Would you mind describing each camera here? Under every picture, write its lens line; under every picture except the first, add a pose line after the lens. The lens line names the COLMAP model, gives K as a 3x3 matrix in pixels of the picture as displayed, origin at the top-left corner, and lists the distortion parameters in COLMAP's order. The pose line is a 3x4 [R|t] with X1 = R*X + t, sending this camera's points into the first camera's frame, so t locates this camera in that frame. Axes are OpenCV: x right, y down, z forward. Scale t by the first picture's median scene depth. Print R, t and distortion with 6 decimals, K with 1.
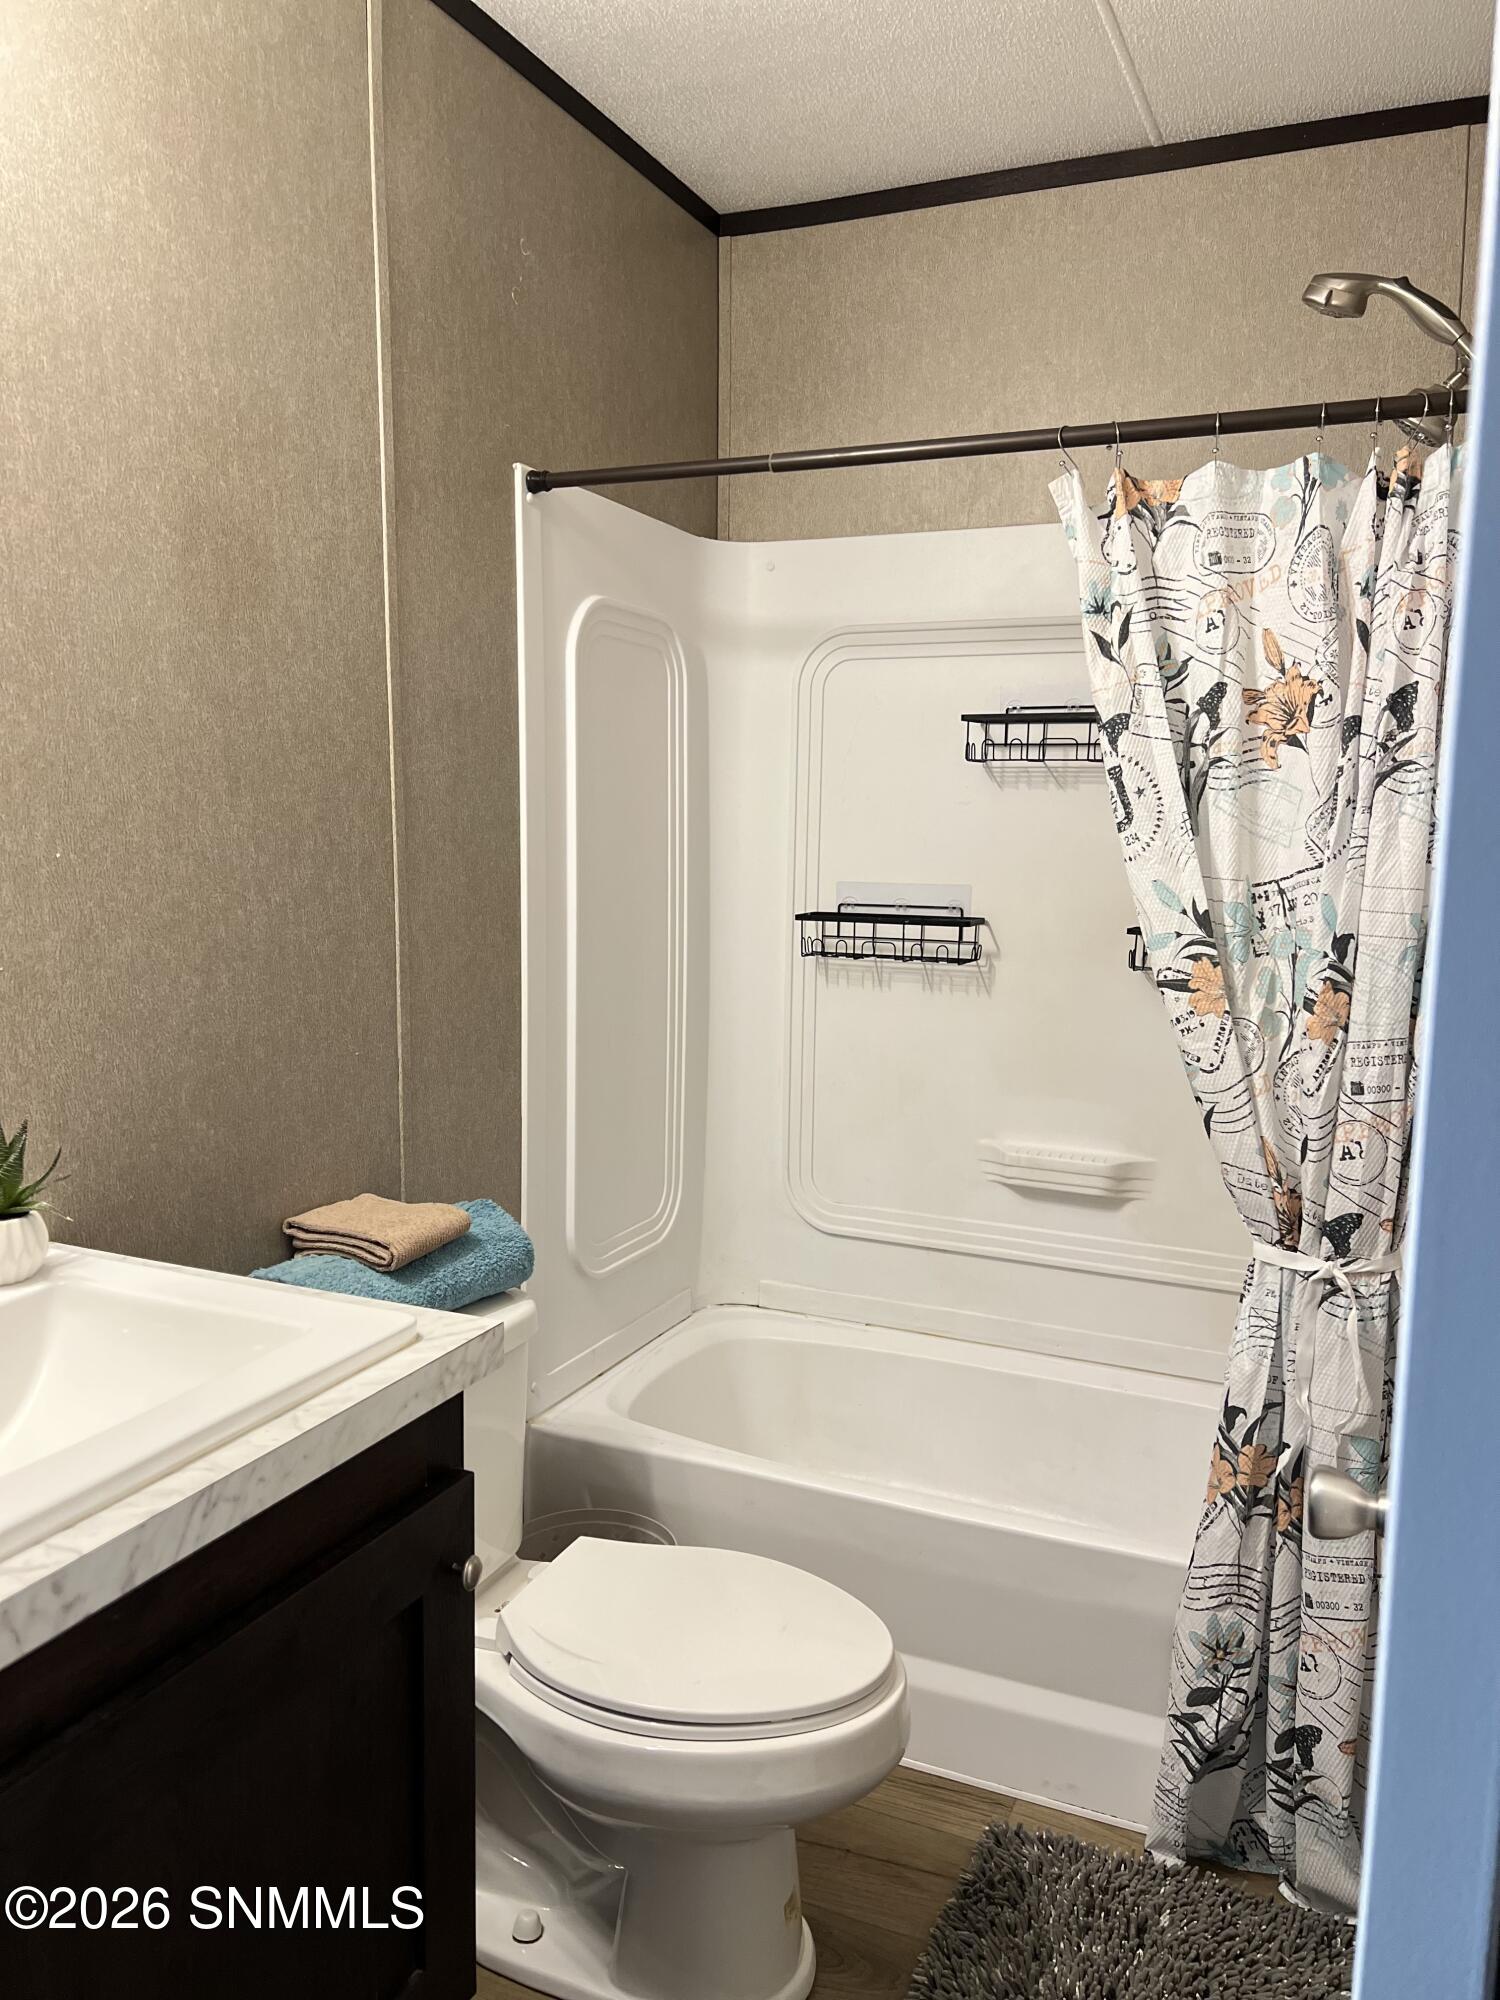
lens RADIAL K [[1507.5, 0, 751.1], [0, 1507.5, 994.6], [0, 0, 1]] dist [0.054861, -0.066685]
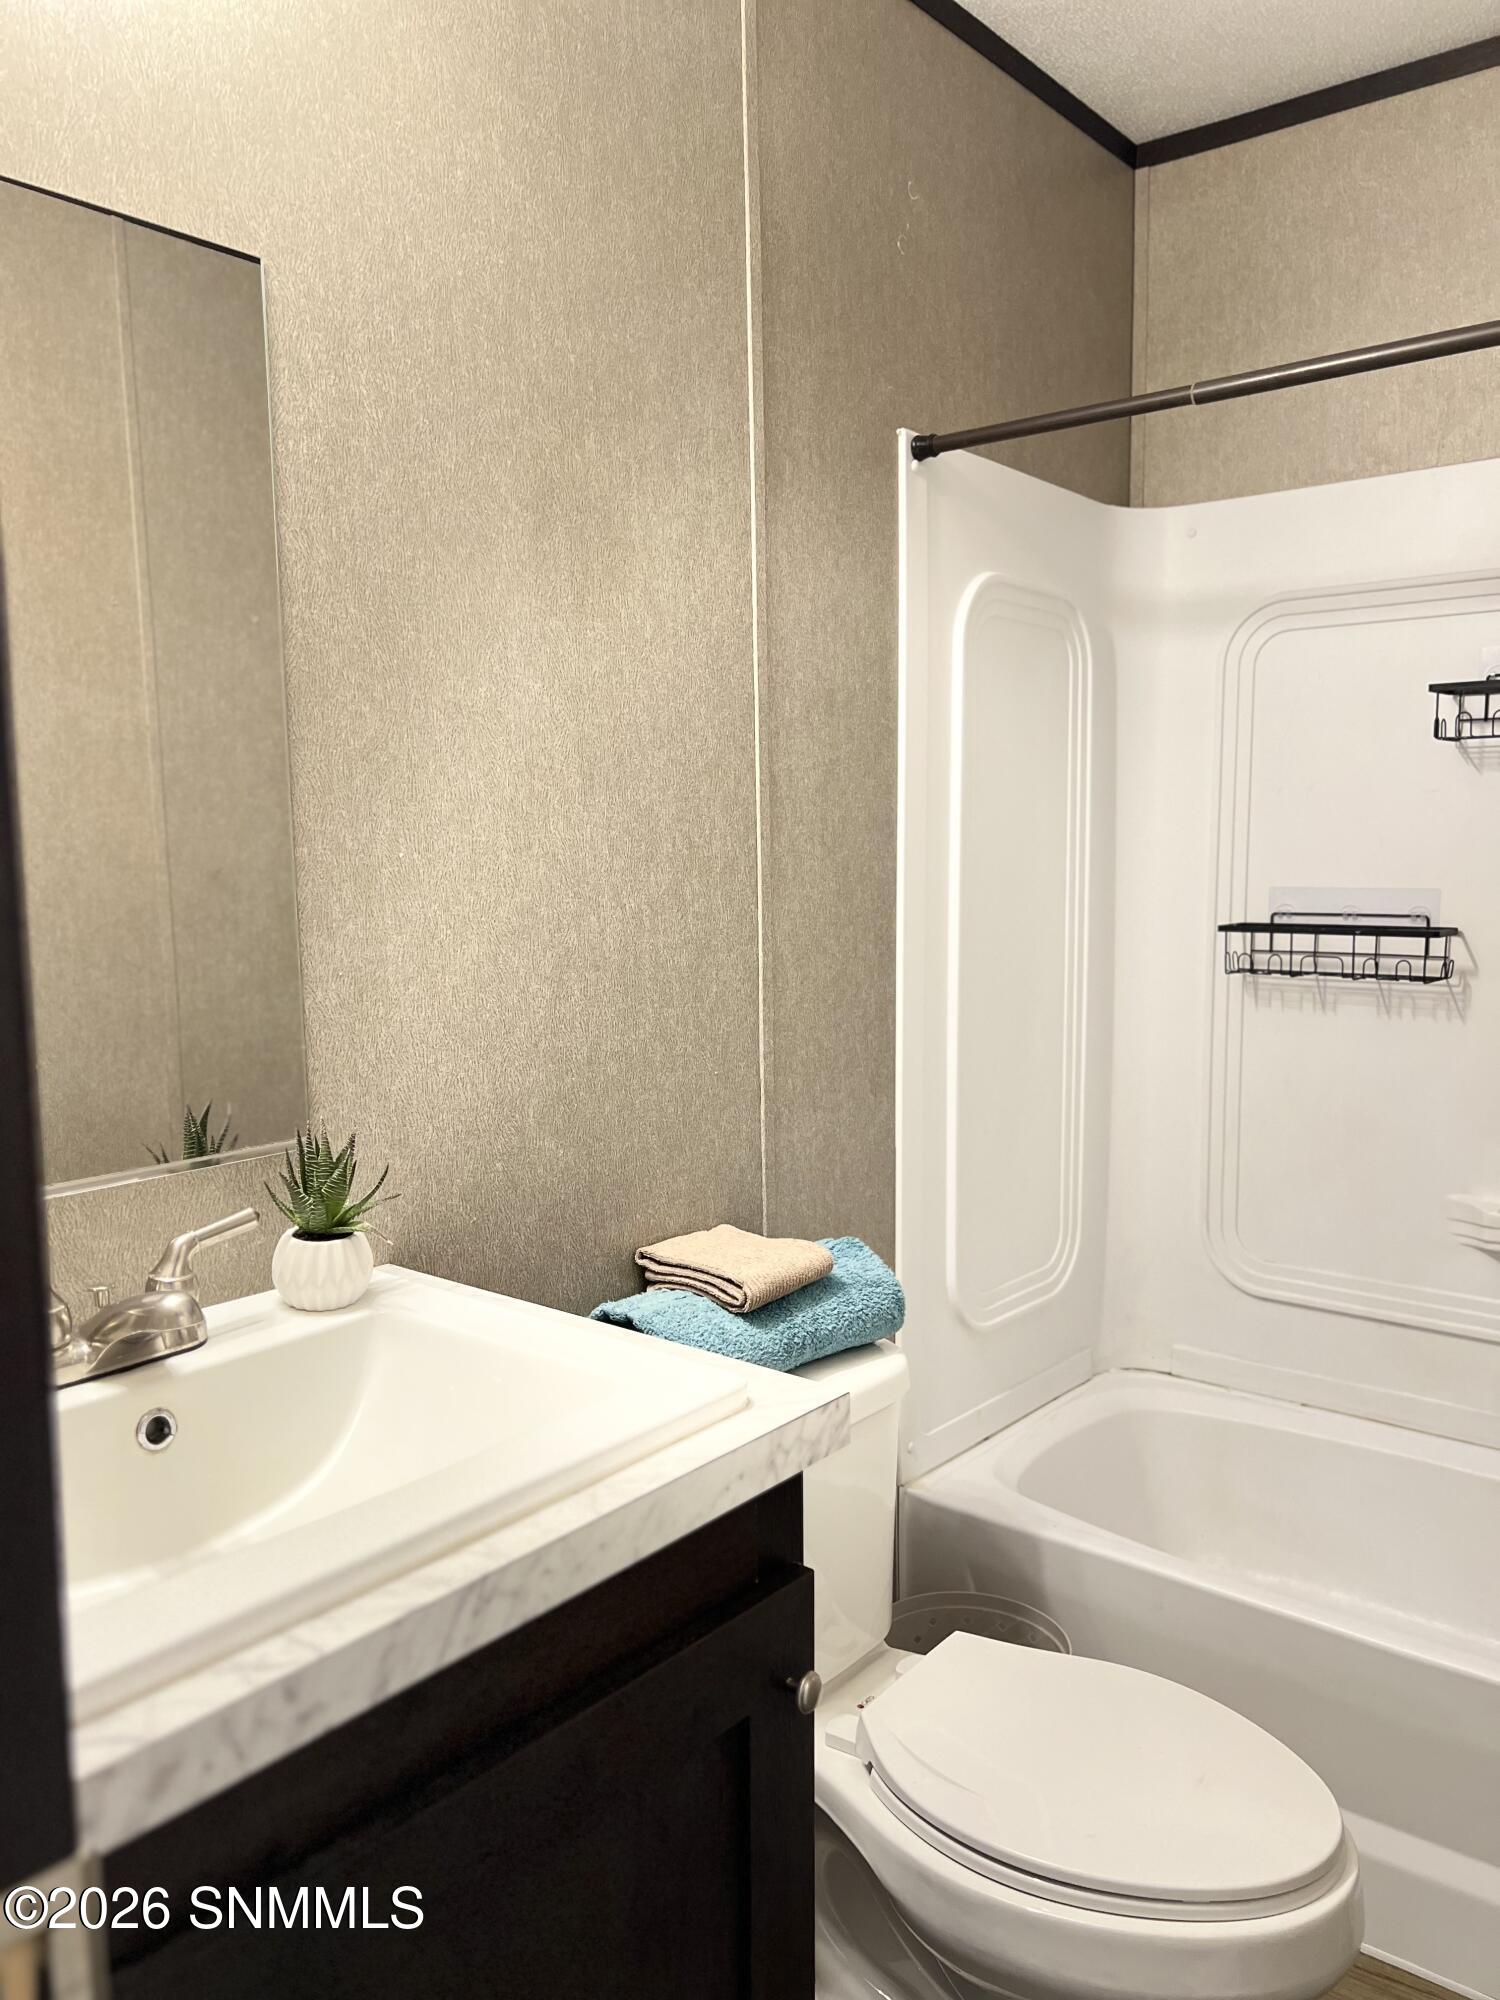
lens RADIAL K [[1507.5, 0, 732.8], [0, 1507.5, 1009.9], [0, 0, 1]] dist [0.054861, -0.066685]
pose [[0.961533, 0.007323, -0.274590, 0.001528], [-0.010385, 0.999899, -0.009699, 0.009431], [0.274491, 0.012178, 0.961512, 0.120278]]
